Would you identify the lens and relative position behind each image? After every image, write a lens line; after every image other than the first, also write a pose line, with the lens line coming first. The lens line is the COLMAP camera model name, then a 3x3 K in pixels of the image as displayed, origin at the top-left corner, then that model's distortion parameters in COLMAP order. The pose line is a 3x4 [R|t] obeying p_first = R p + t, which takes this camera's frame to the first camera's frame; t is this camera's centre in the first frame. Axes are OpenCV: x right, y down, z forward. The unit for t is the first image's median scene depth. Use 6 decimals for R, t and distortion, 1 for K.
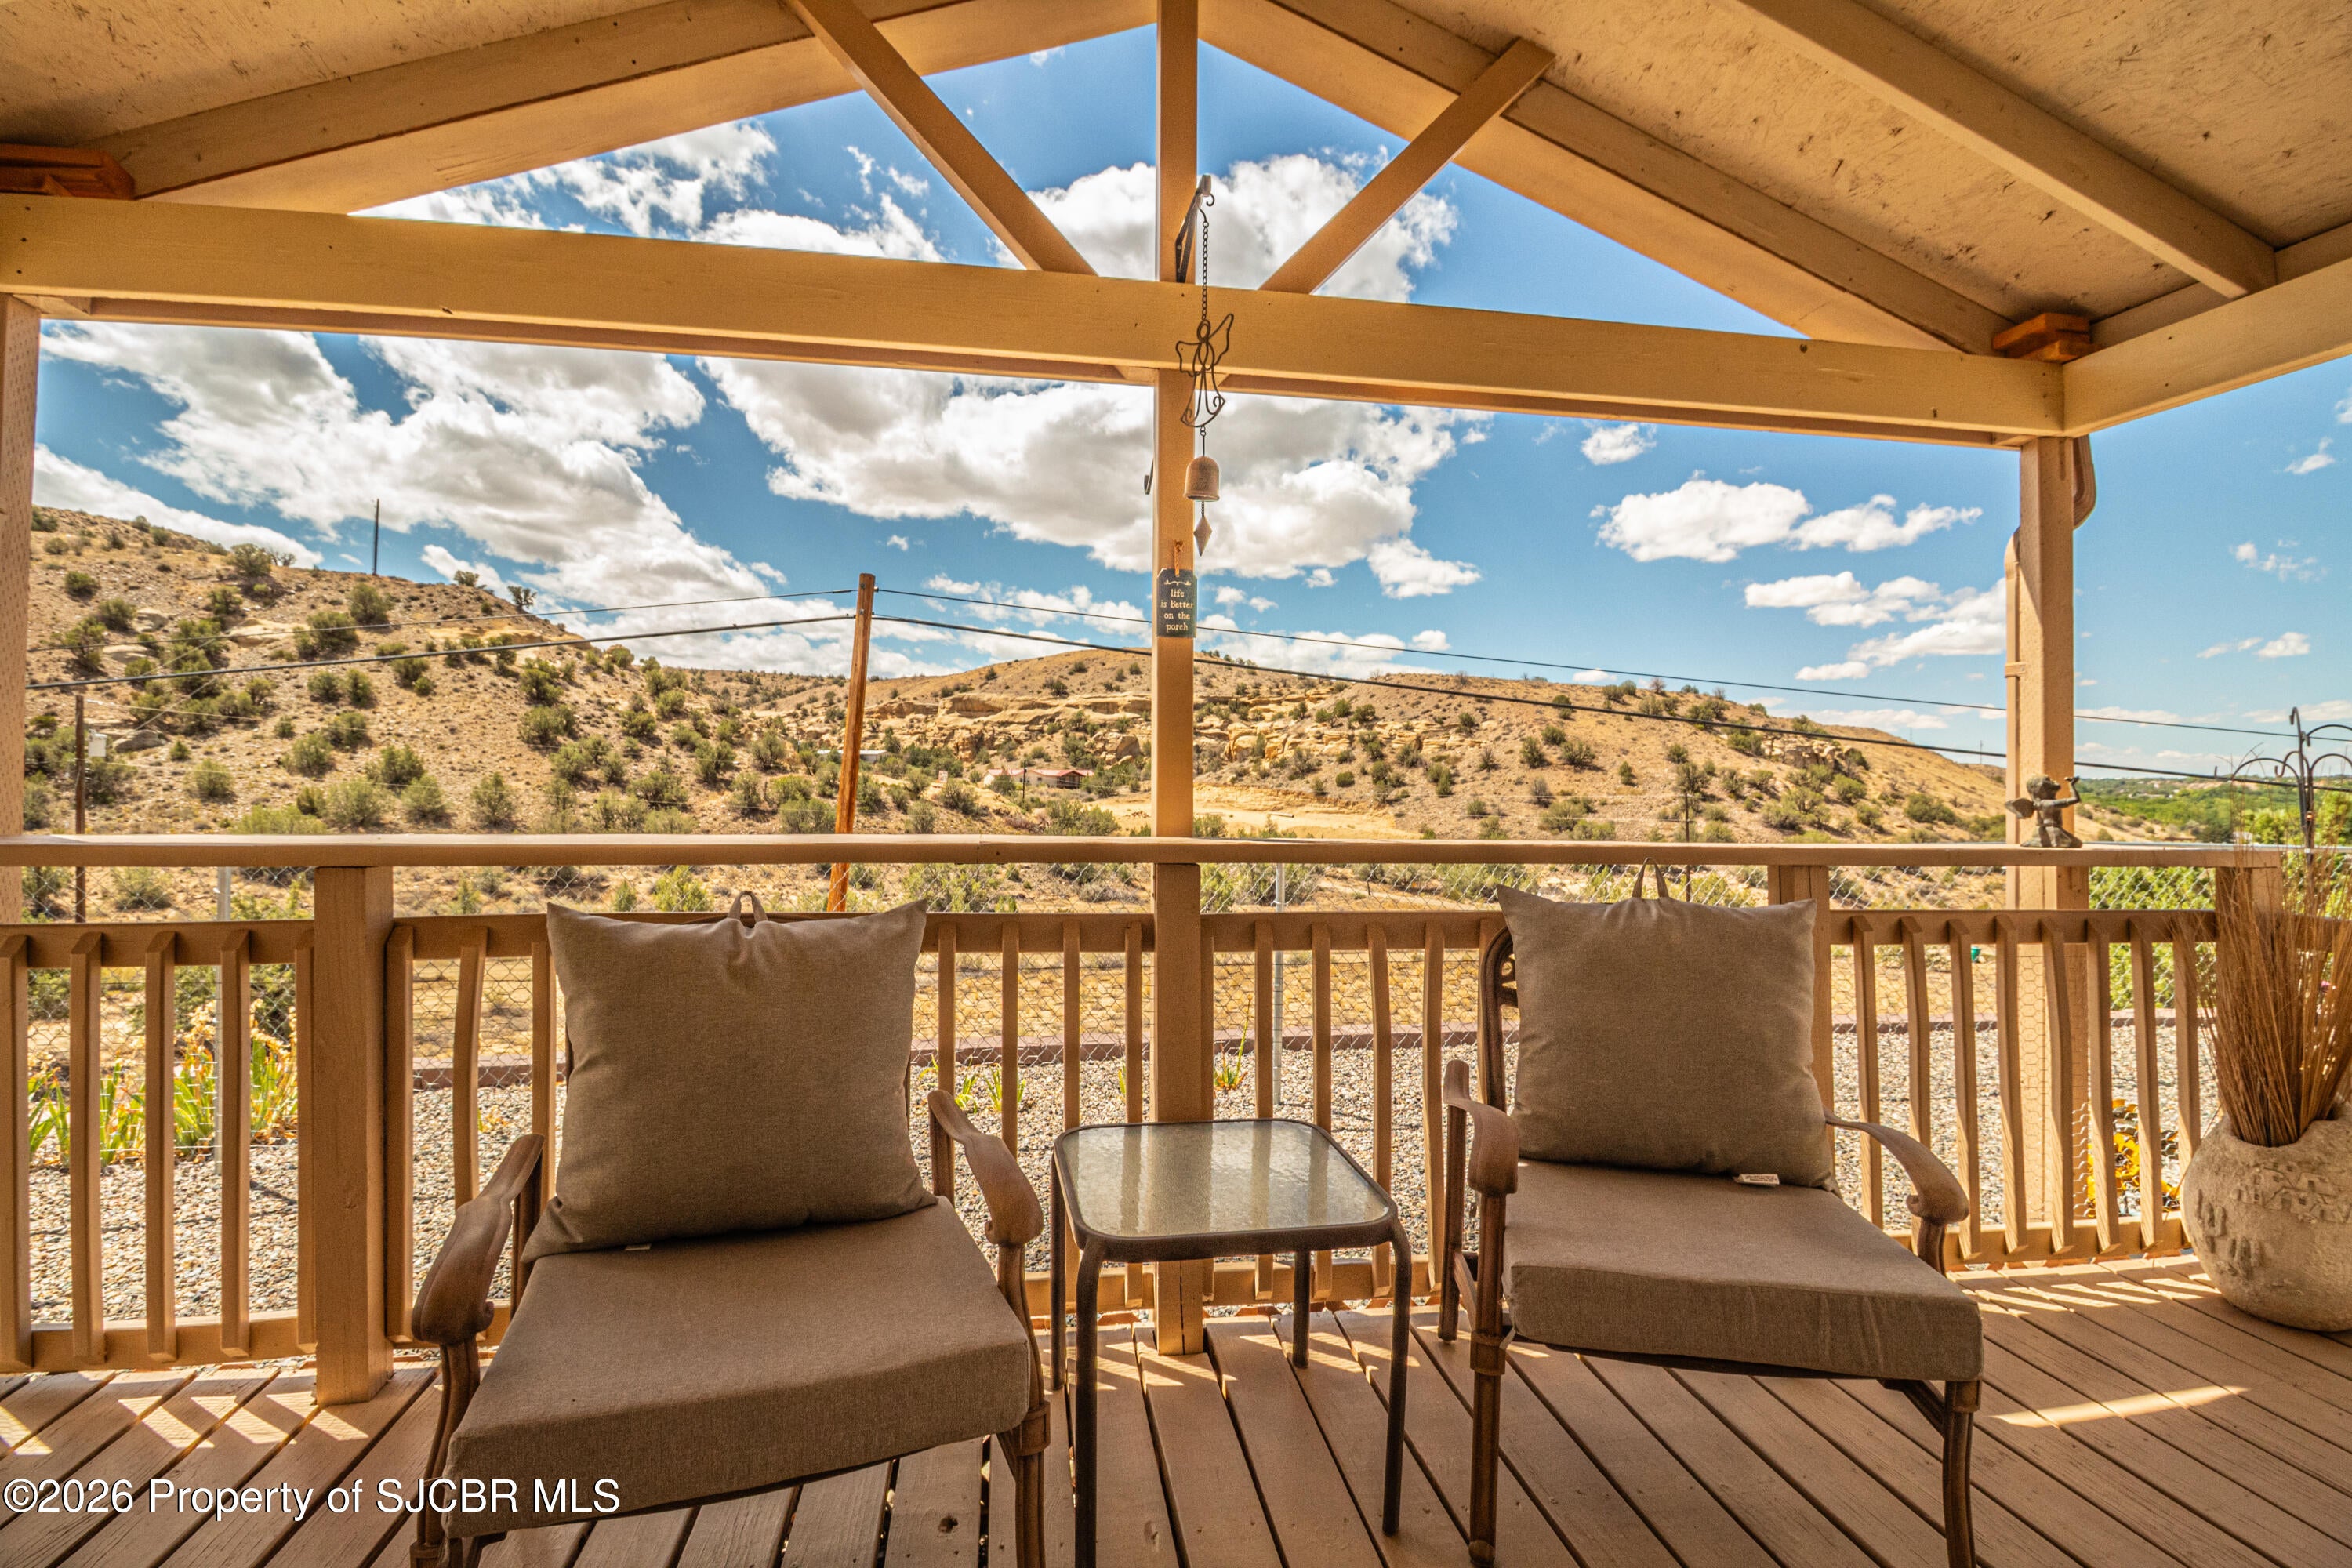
lens RADIAL K [[1091.6, 0, 1183.5], [0, 1091.6, 768.7], [0, 0, 1]] dist [-0.021939, -0.001356]
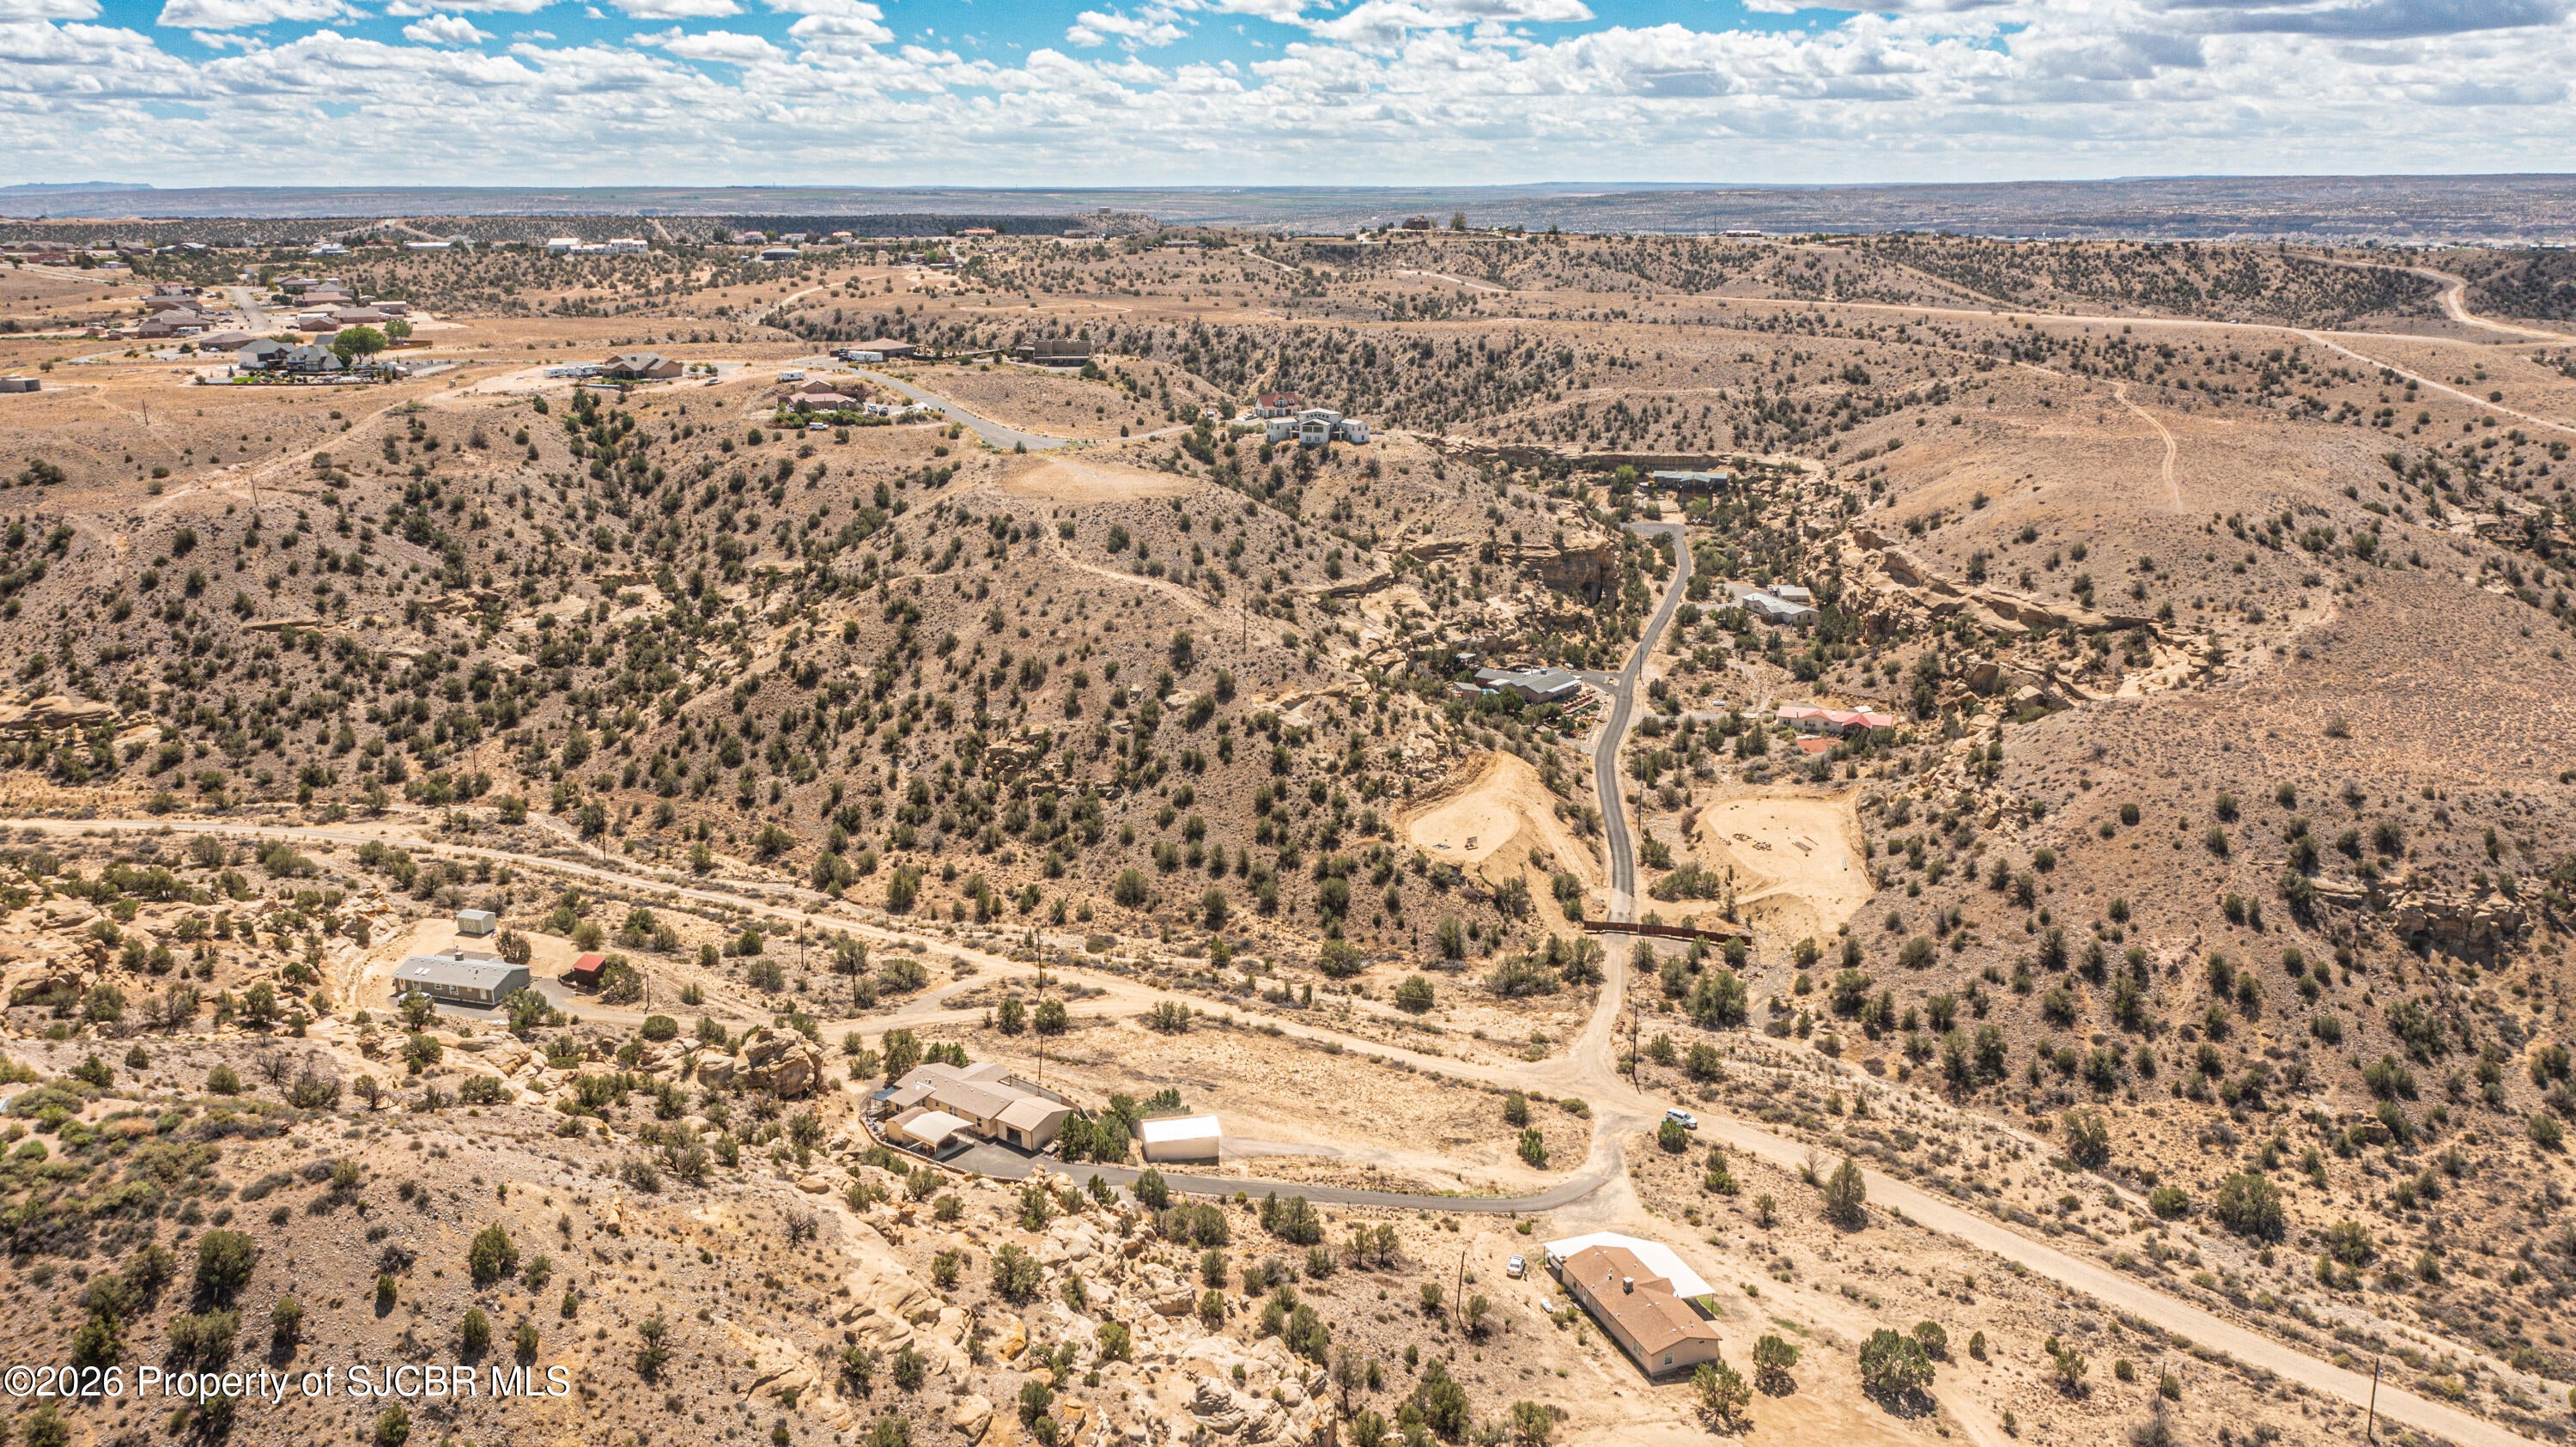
lens RADIAL K [[2032.1, 0, 1295.2], [0, 2032.1, 727.0], [0, 0, 1]] dist [-0.011391, -0.000684]
pose [[0.679239, 0.177424, -0.712148, 0.697798], [0.011899, 0.967549, 0.252404, -0.375790], [0.733820, -0.179916, 0.655086, -0.454268]]
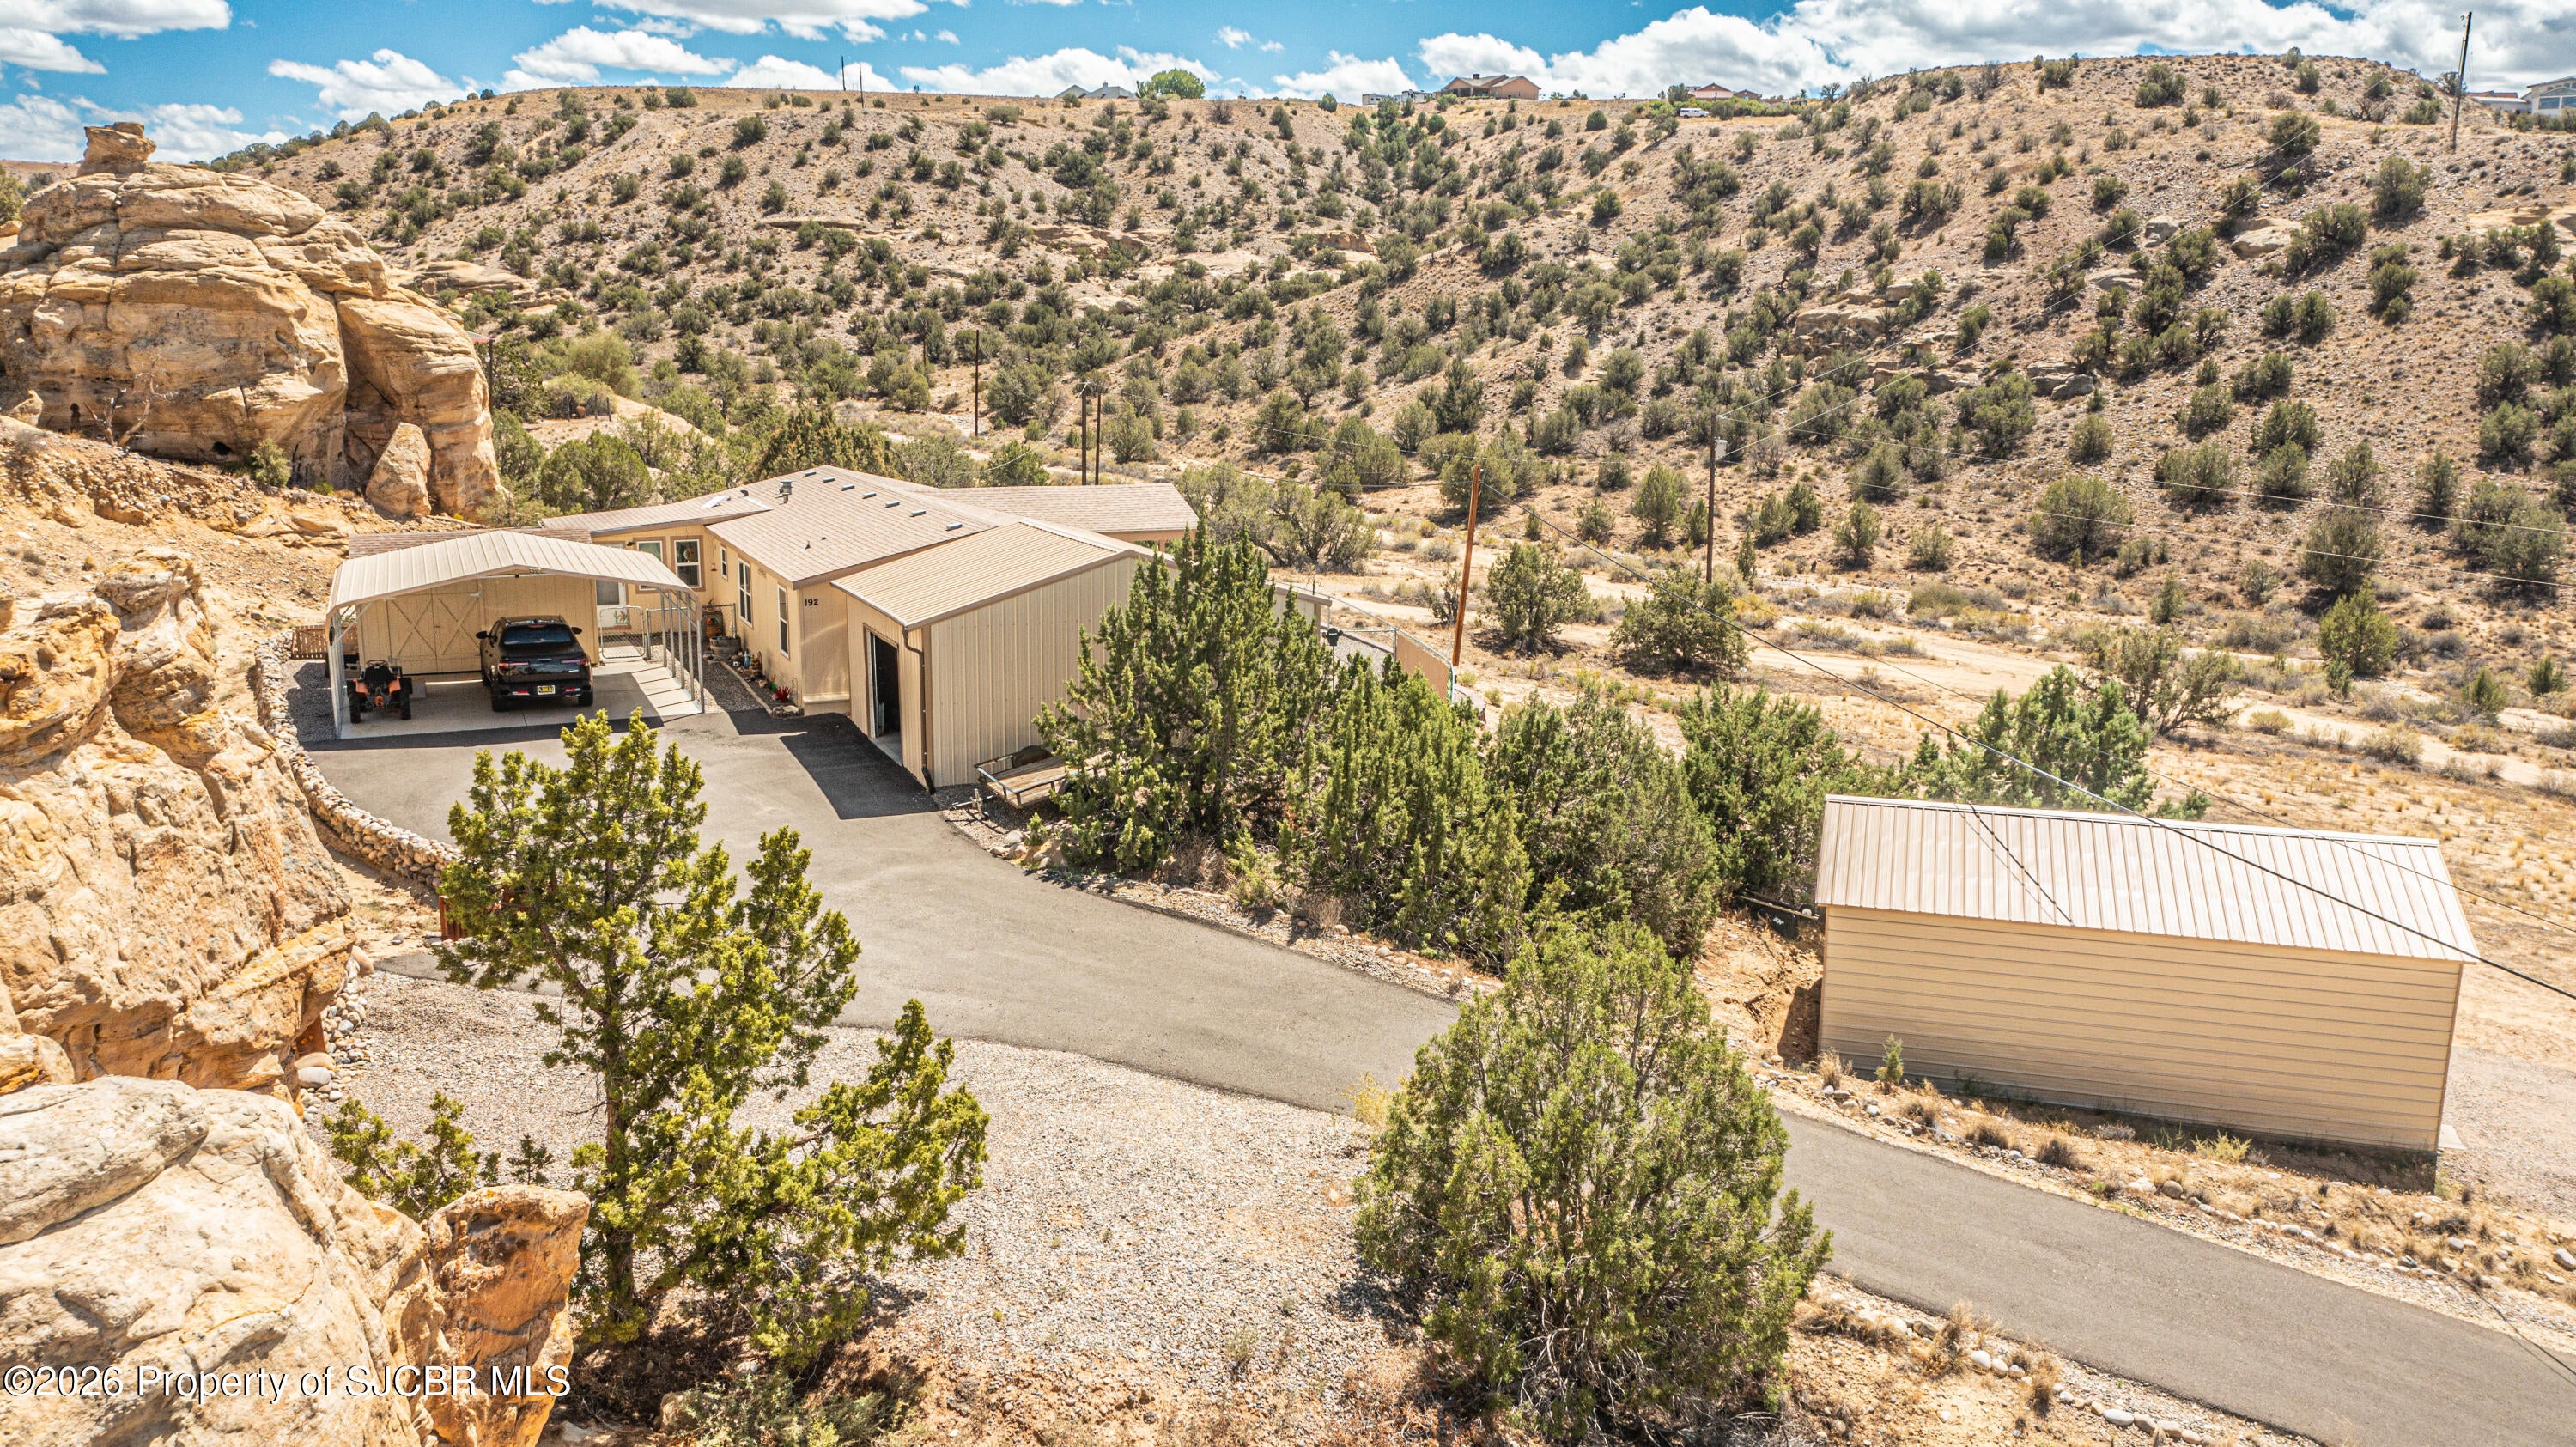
lens RADIAL K [[2032.1, 0, 1285.4], [0, 2032.1, 732.8], [0, 0, 1]] dist [-0.011391, -0.000684]
pose [[0.240390, 0.186900, -0.952513, 0.171401], [-0.004210, 0.981480, 0.191521, -0.020062], [0.970667, -0.042029, 0.236725, -0.023471]]
